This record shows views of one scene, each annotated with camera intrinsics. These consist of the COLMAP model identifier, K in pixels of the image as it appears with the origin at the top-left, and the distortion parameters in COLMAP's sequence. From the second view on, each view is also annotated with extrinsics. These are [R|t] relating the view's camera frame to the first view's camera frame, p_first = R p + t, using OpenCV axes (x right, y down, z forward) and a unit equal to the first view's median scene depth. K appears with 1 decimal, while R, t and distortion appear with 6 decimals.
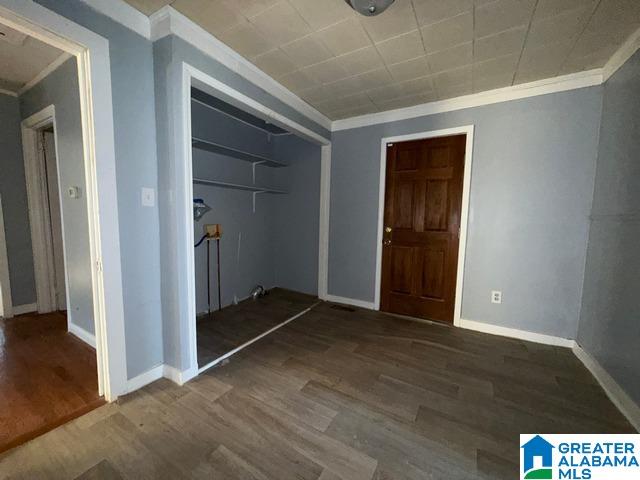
lens RADIAL K [[254.4, 0, 320.0], [0, 254.4, 240.0], [0, 0, 1]] dist [-0.000592, -0.000106]
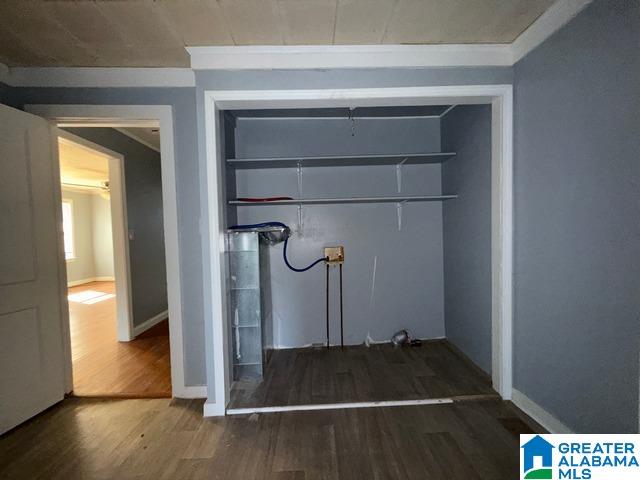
lens RADIAL K [[254.4, 0, 320.0], [0, 254.4, 240.0], [0, 0, 1]] dist [-0.000592, -0.000106]
pose [[0.534475, -0.008245, -0.845144, 0.297447], [-0.041545, 0.998487, -0.036015, -0.050519], [0.844163, 0.054361, 0.533324, 0.473135]]
